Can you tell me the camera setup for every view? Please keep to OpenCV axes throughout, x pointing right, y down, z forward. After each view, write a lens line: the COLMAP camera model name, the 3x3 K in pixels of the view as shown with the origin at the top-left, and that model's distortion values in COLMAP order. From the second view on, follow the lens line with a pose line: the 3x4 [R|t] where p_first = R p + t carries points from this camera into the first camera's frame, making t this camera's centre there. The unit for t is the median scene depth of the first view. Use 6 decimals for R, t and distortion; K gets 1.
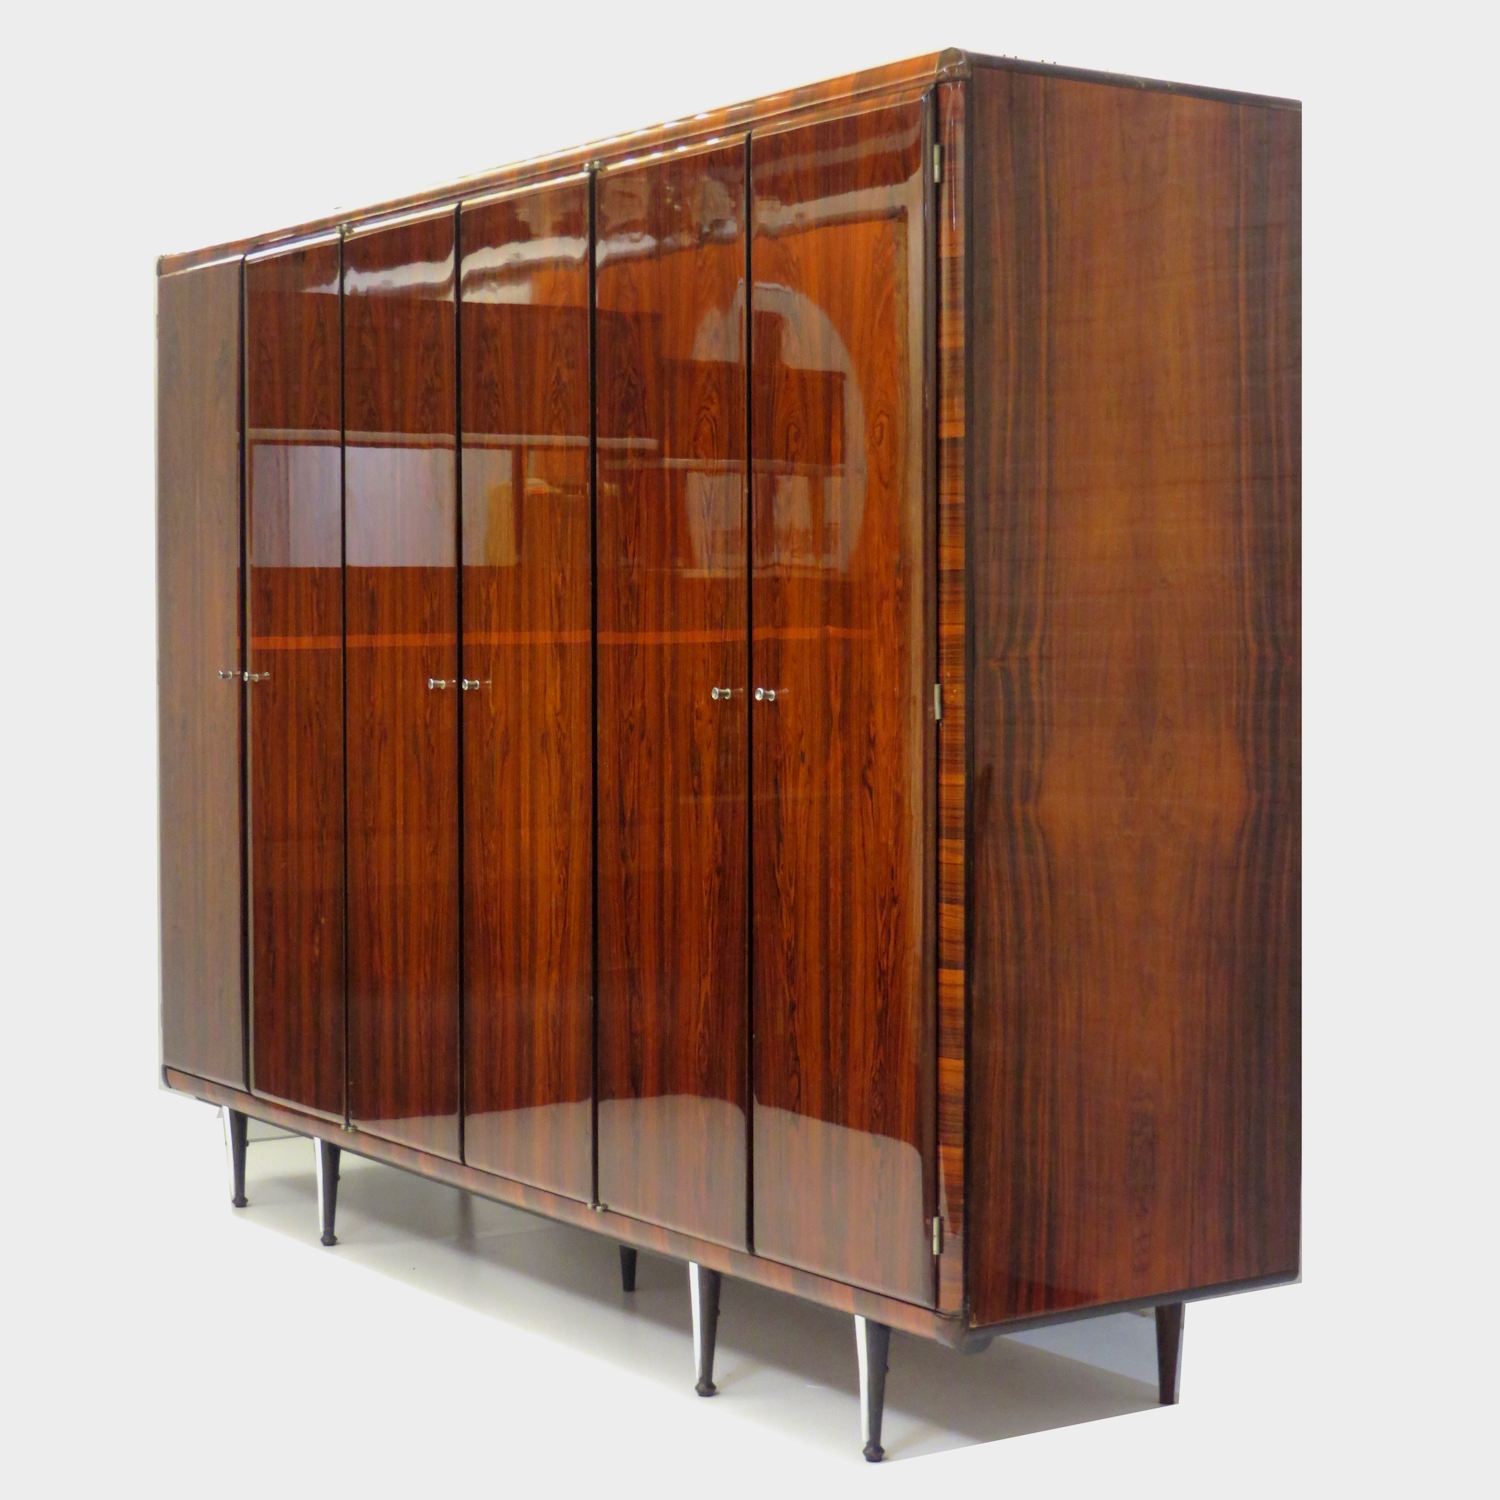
lens RADIAL K [[2987.1, 0, 746.5], [0, 2987.1, 739.7], [0, 0, 1]] dist [-0.048316, 0.000000]
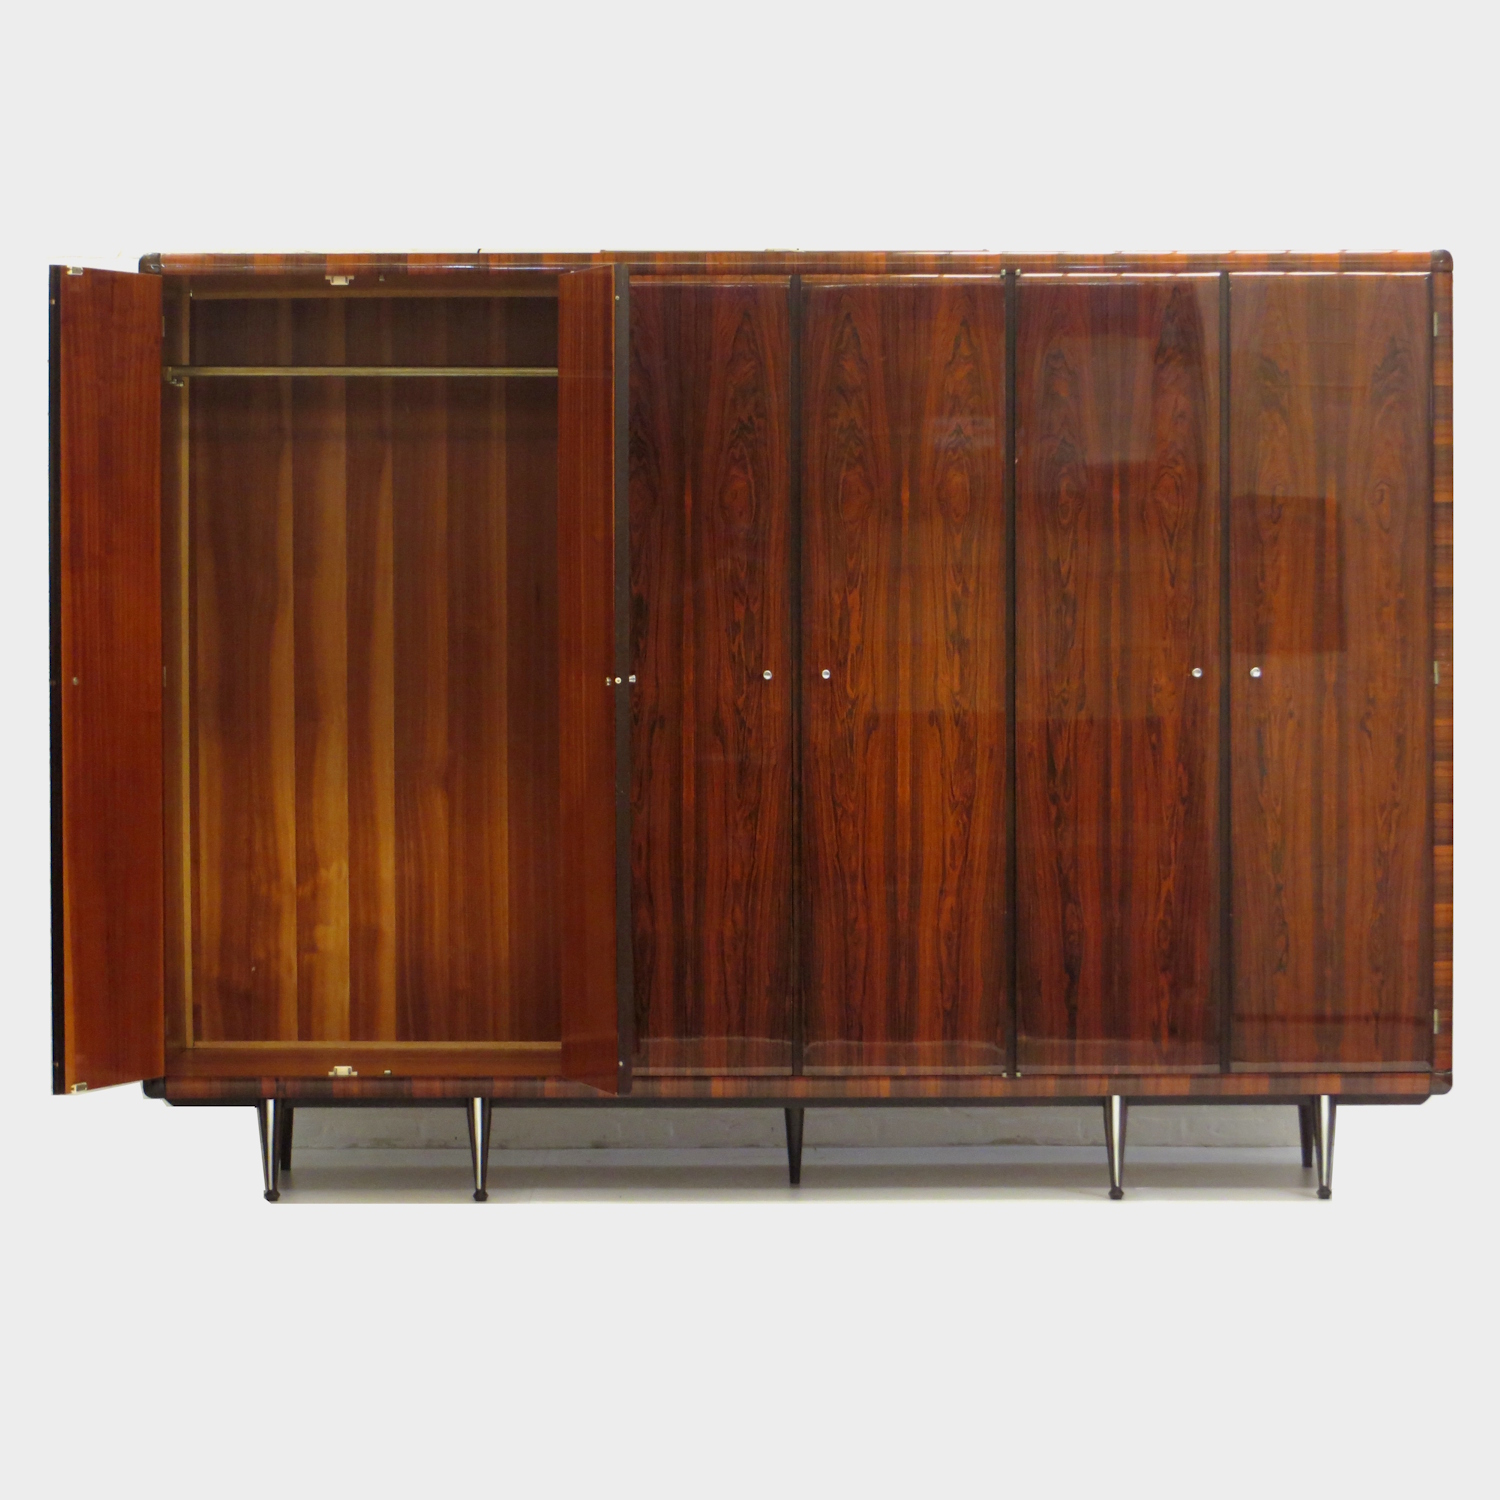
lens RADIAL K [[8113.8, 0, 740.7], [0, 8113.8, 745.9], [0, 0, 1]] dist [-0.124512, 0.000000]
pose [[0.559945, -0.030555, 0.827966, -3.382239], [0.036327, 0.999264, 0.012309, -0.036909], [-0.827733, 0.023186, 0.560643, -0.984027]]
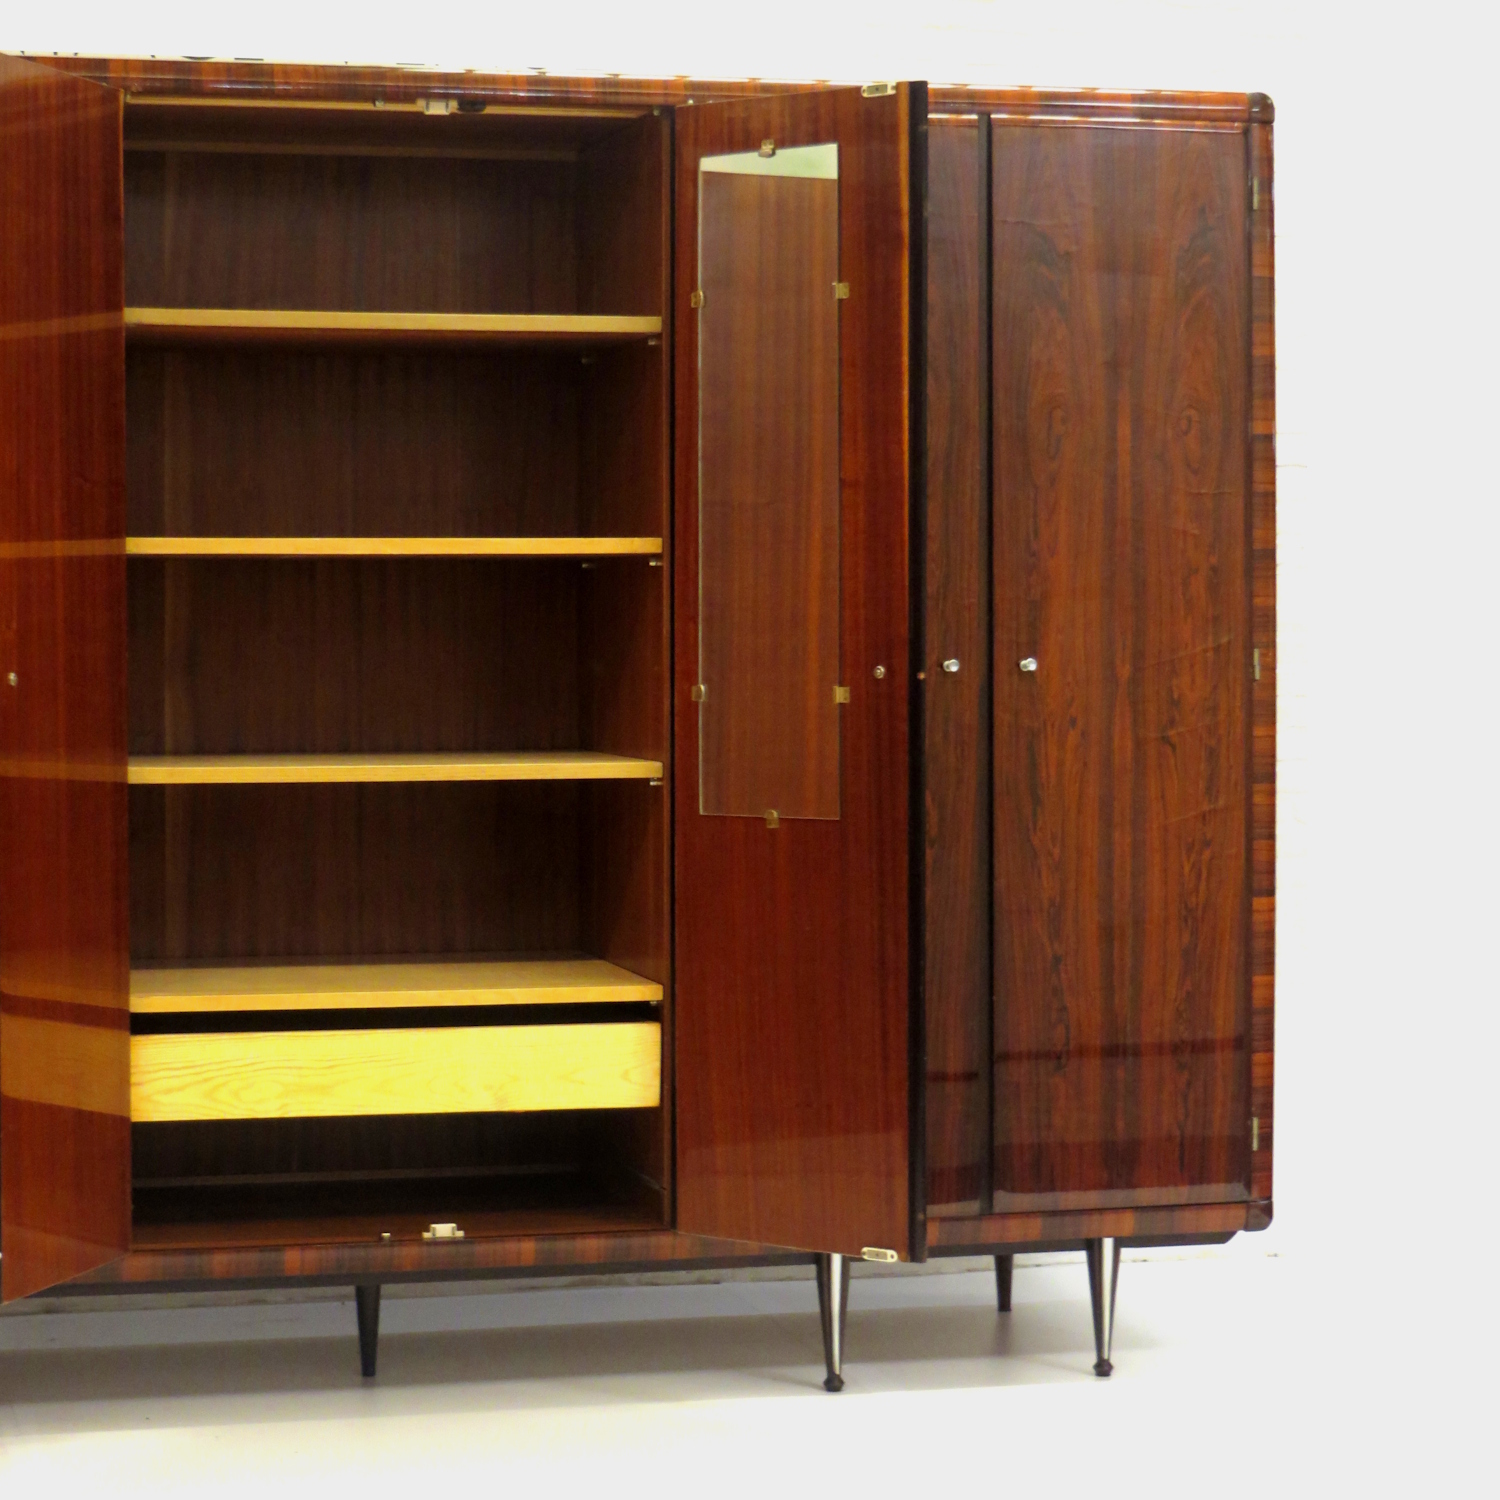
lens RADIAL K [[4323.6, 0, 758.1], [0, 4323.6, 742.5], [0, 0, 1]] dist [-0.006322, 0.000000]
pose [[0.315348, -0.033925, 0.948369, -1.469419], [0.040368, 0.998936, 0.022311, -0.025615], [-0.948117, 0.031248, 0.316382, 0.617872]]
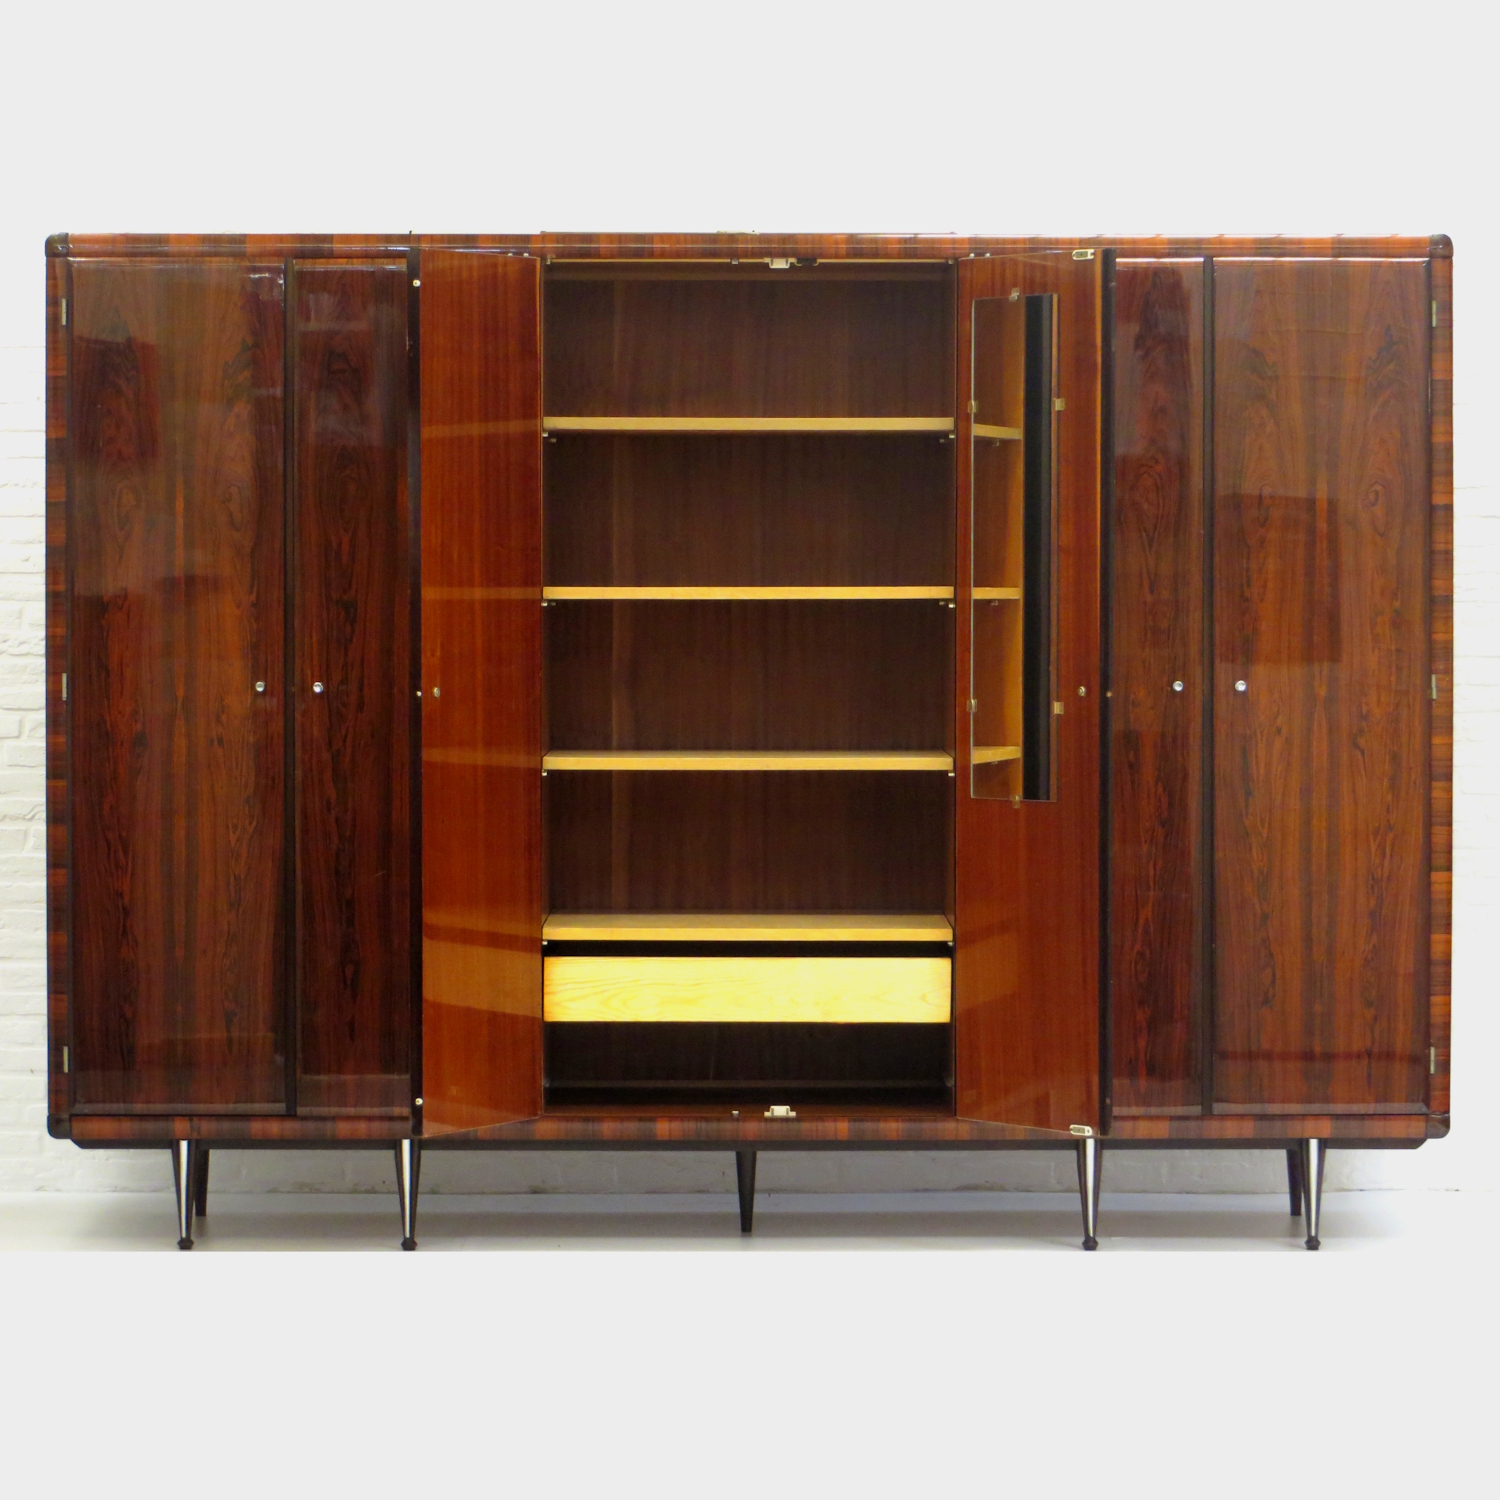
lens RADIAL K [[8504.7, 0, 752.8], [0, 8504.7, 757.1], [0, 0, 1]] dist [-0.184138, 0.000000]
pose [[0.555113, -0.027390, 0.831324, -3.308451], [0.033364, 0.999387, 0.010649, -0.031194], [-0.831106, 0.021825, 0.555686, -0.941190]]
